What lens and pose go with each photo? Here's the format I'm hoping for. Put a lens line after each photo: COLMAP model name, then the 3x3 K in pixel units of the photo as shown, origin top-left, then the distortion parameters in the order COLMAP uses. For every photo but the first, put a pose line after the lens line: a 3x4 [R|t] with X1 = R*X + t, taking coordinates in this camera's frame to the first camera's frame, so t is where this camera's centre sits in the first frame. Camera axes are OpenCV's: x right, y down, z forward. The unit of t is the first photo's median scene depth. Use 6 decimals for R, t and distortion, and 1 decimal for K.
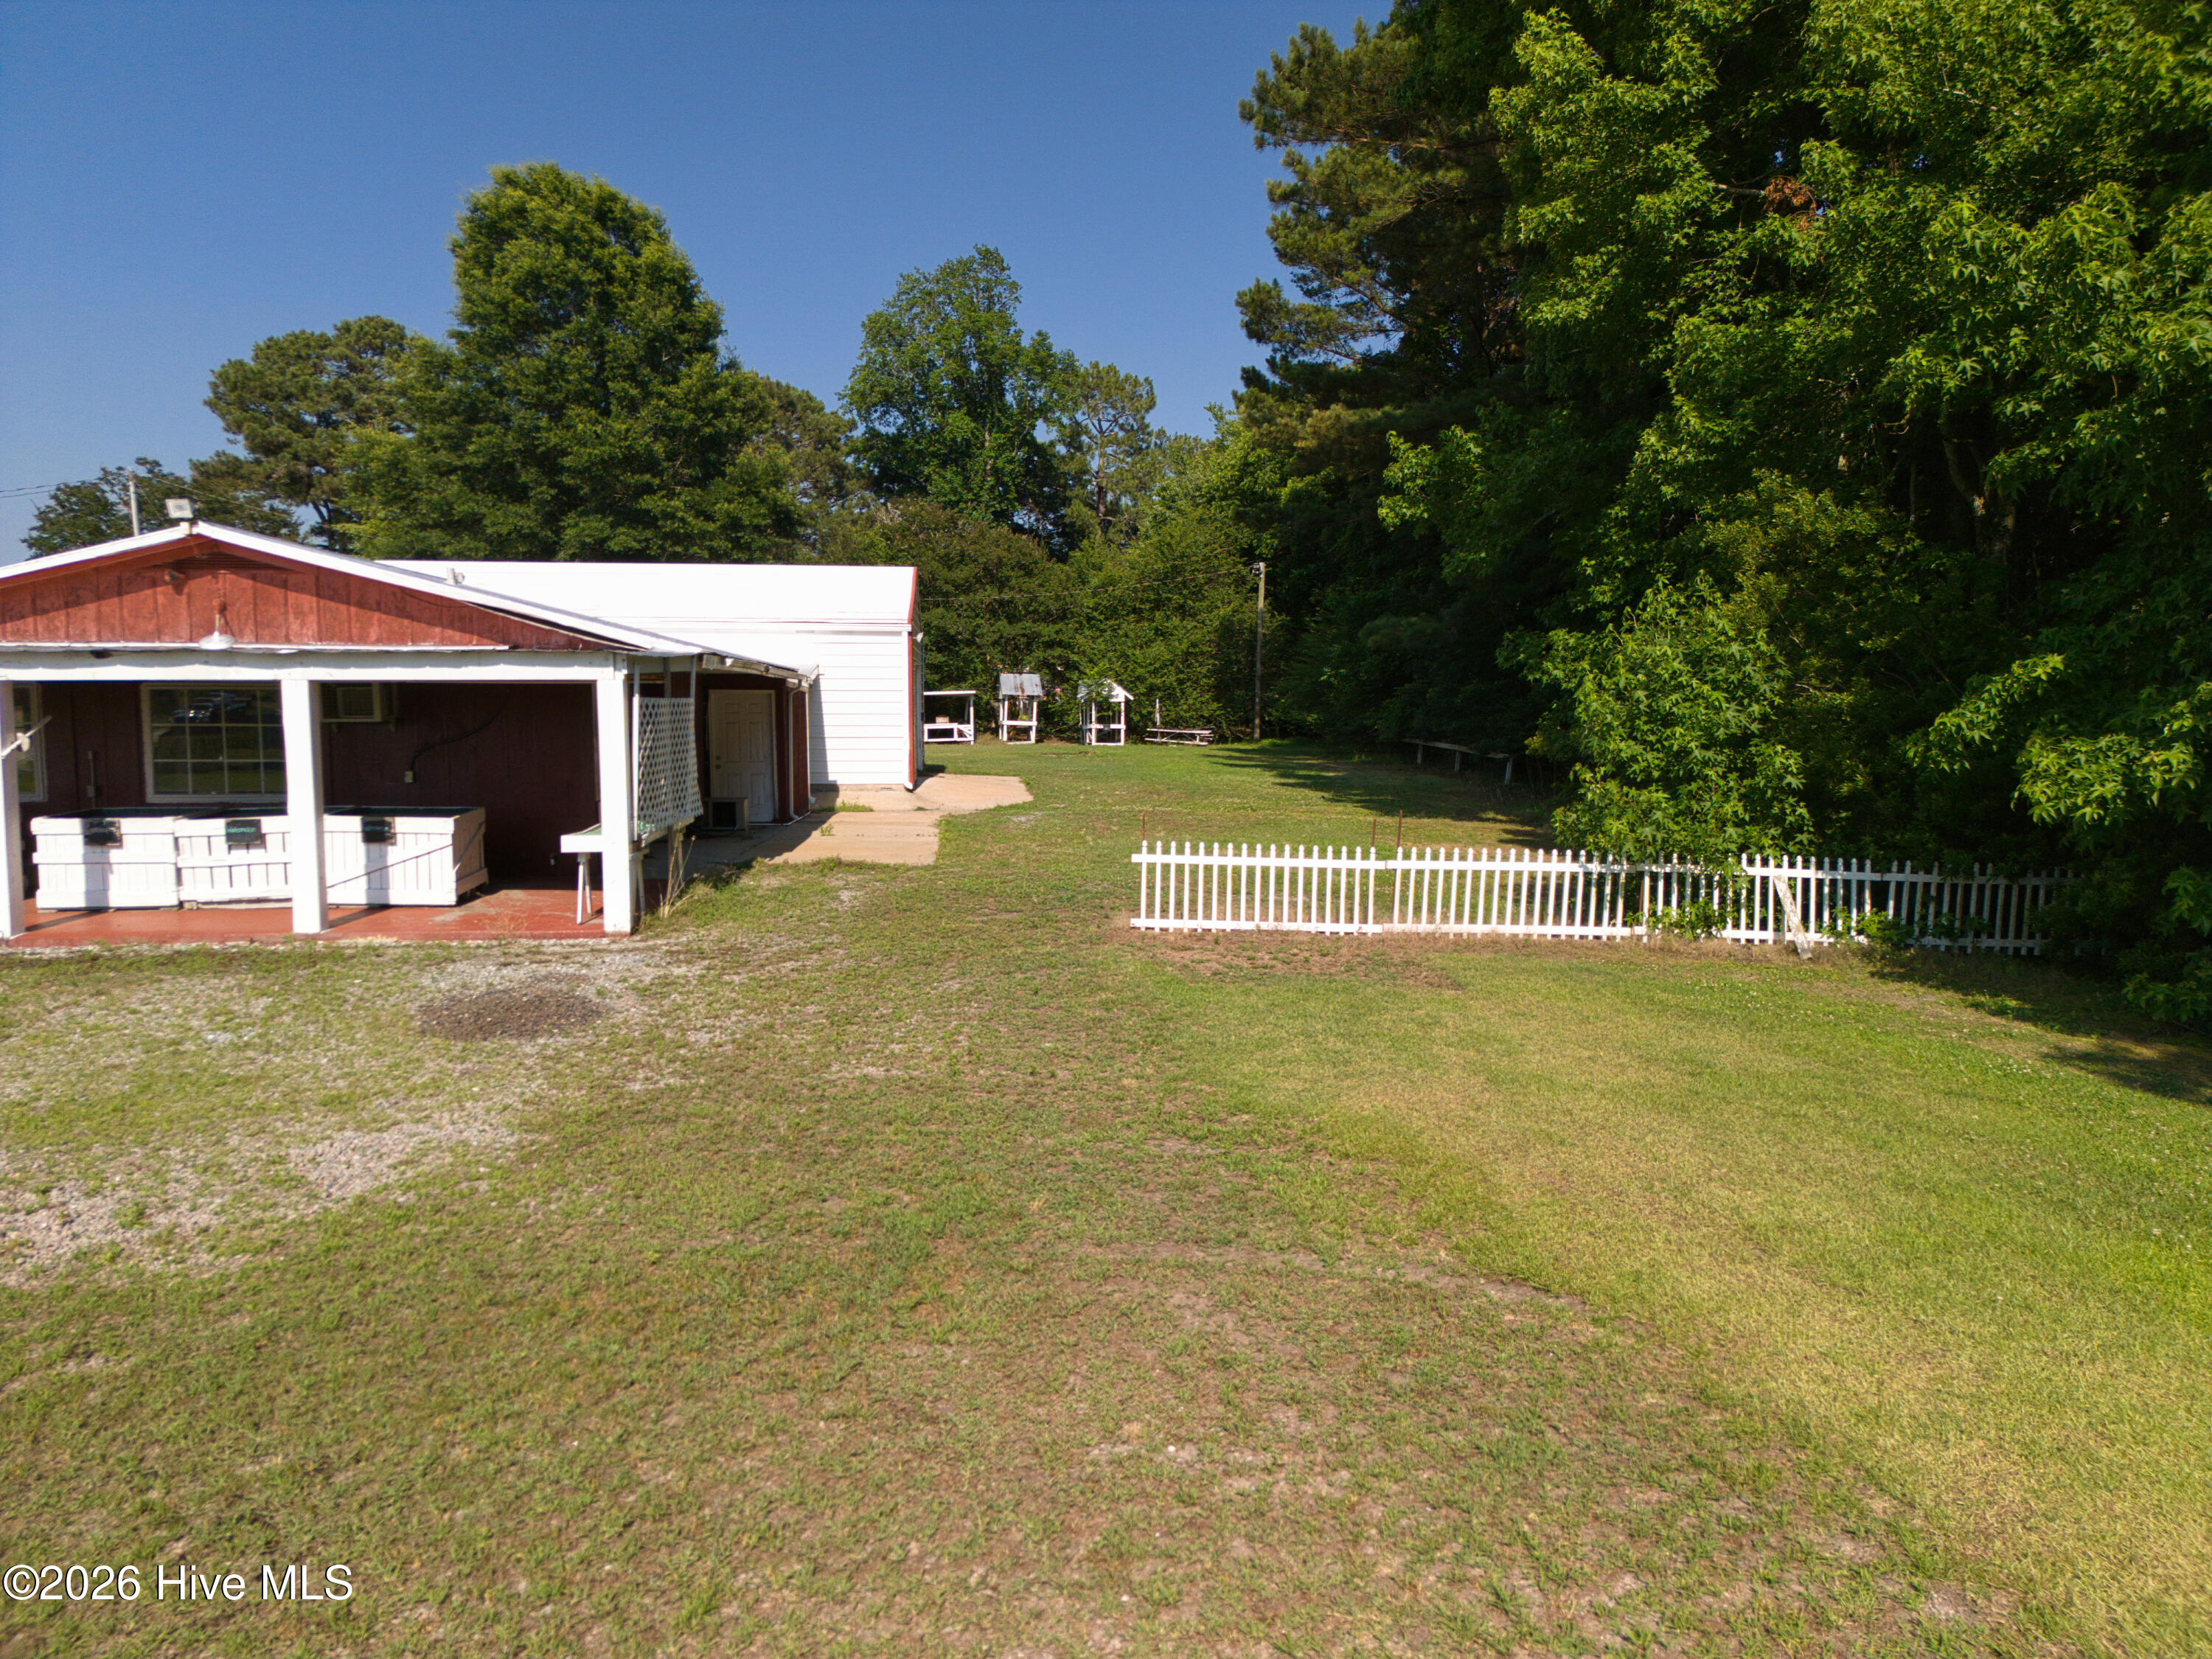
lens RADIAL K [[1539.8, 0, 1106.0], [0, 1539.8, 829.5], [0, 0, 1]] dist [0.023627, -0.011055]
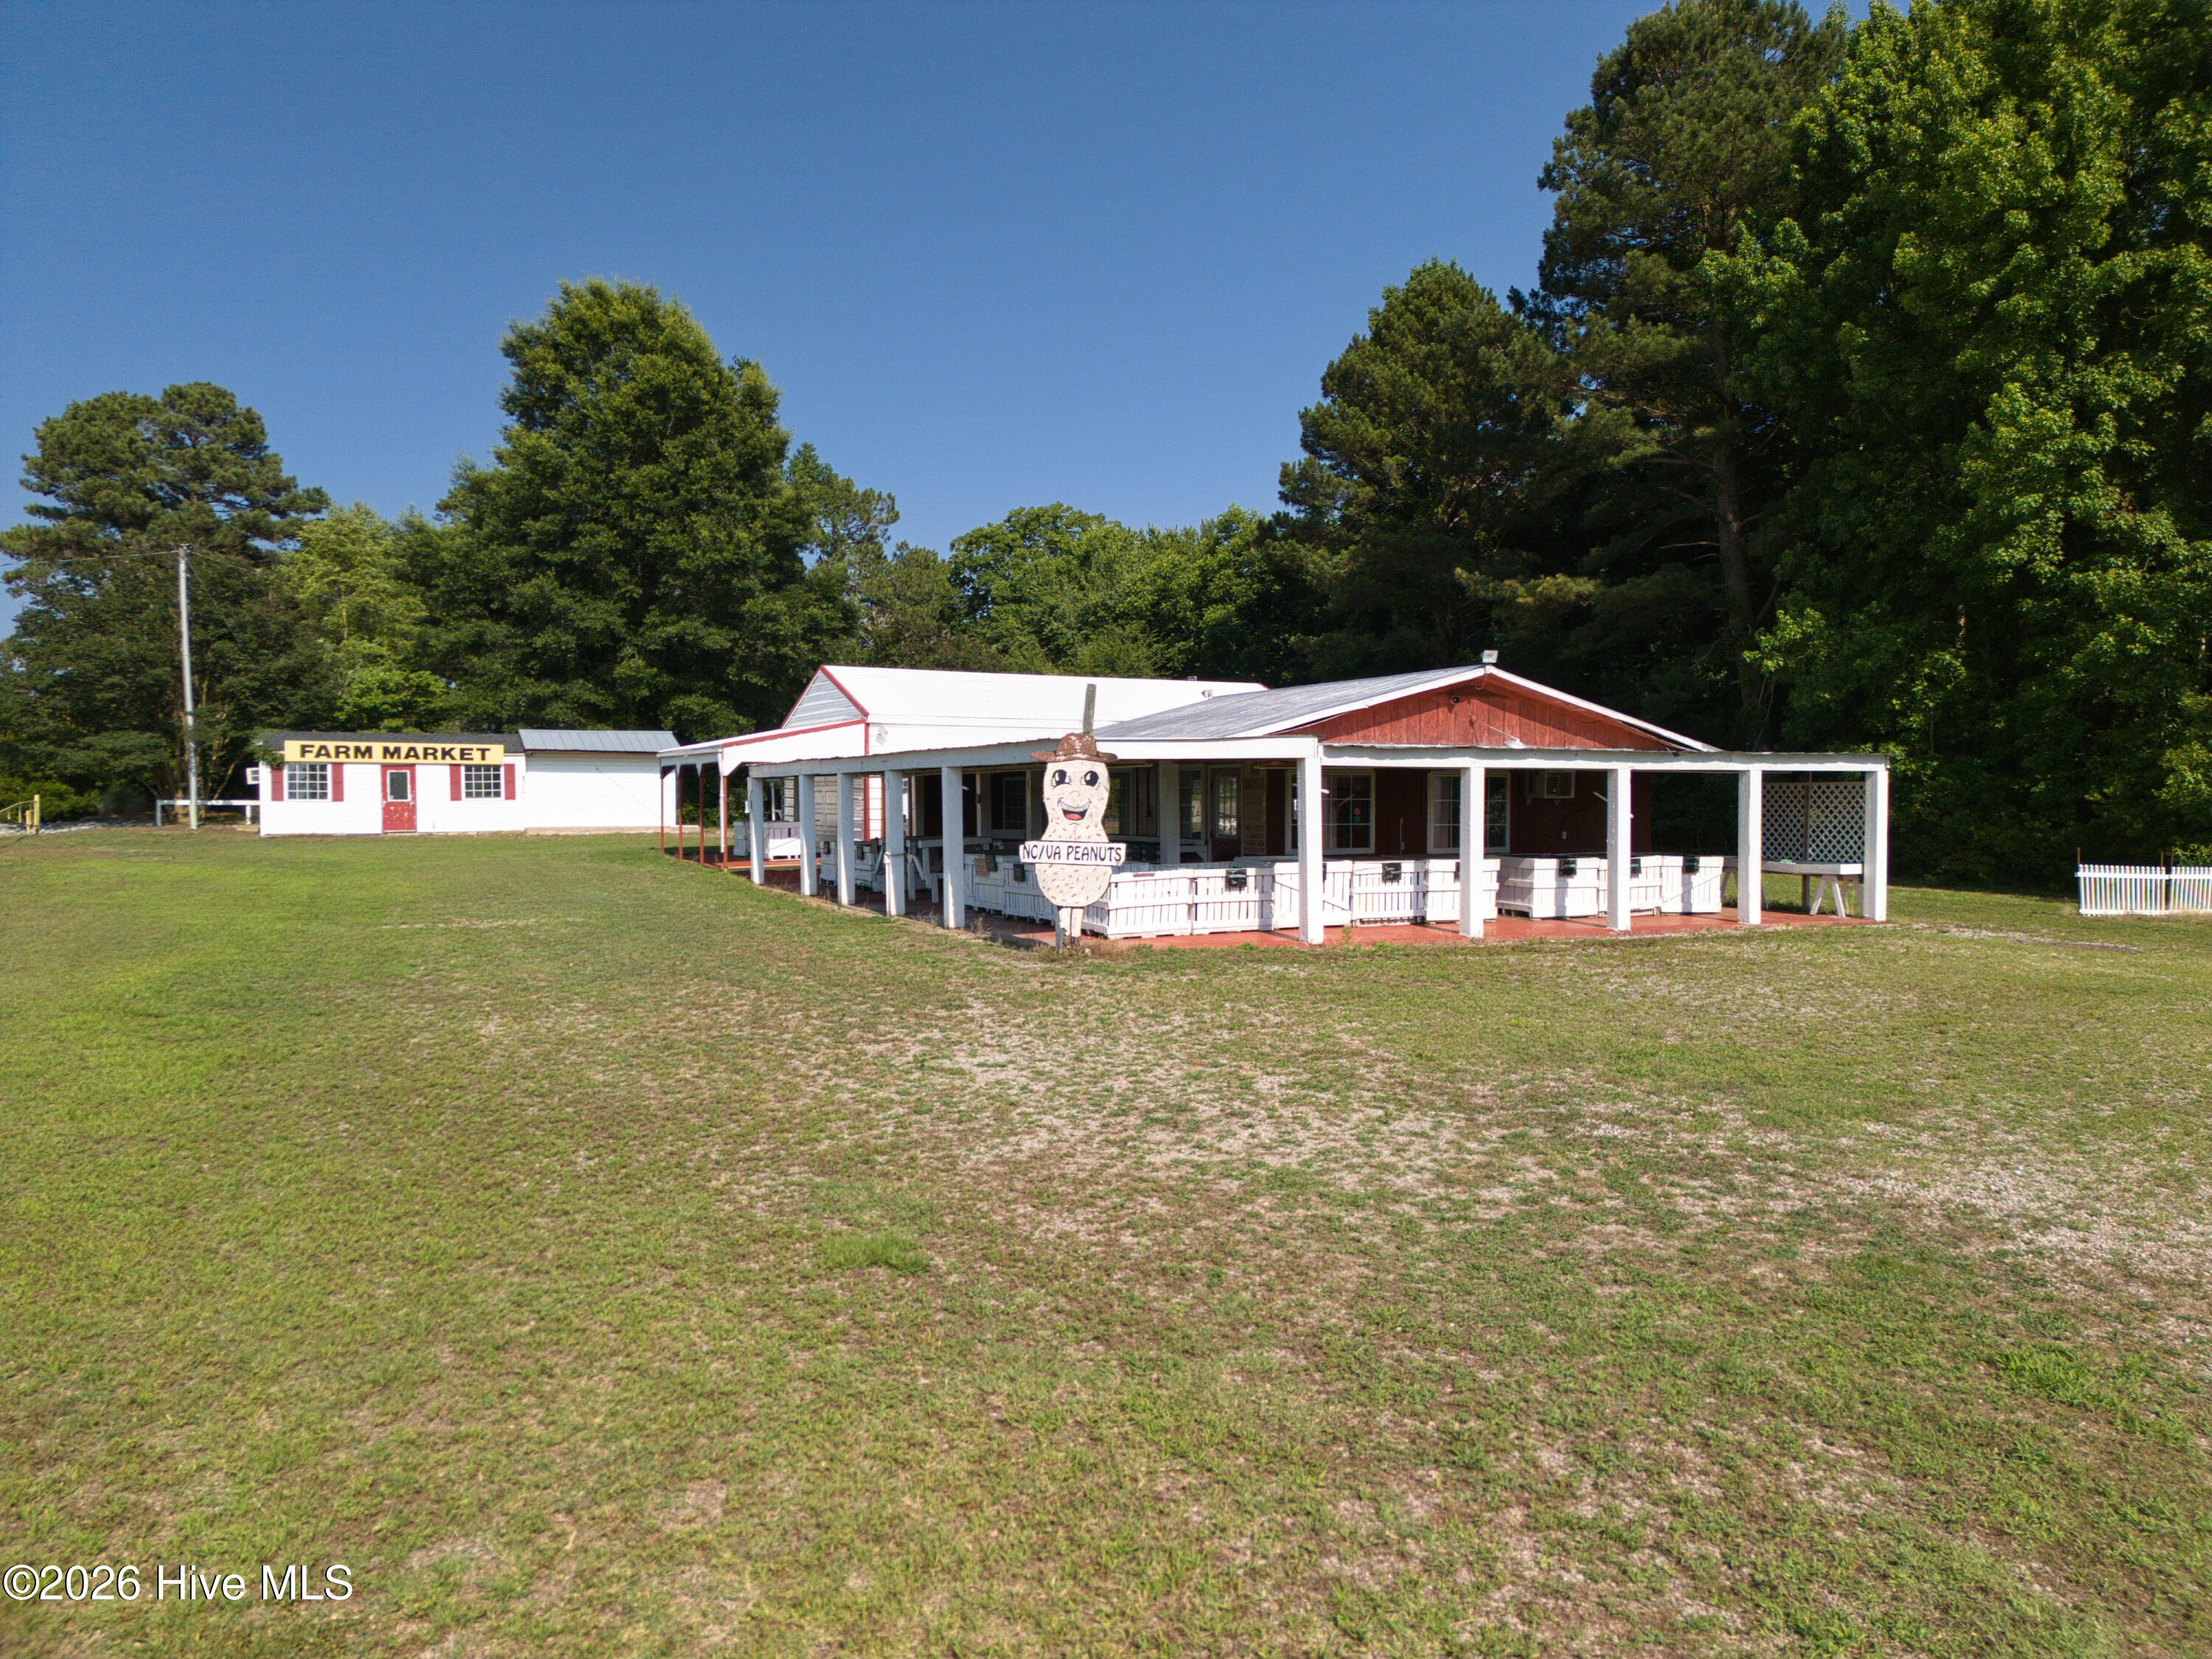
lens RADIAL K [[1531.5, 0, 1107.1], [0, 1531.5, 866.0], [0, 0, 1]] dist [-0.006243, -0.003833]
pose [[0.935145, -0.012230, 0.354053, -1.536926], [0.026438, 0.999026, -0.035322, 0.039711], [-0.353277, 0.042391, 0.934558, -0.219312]]
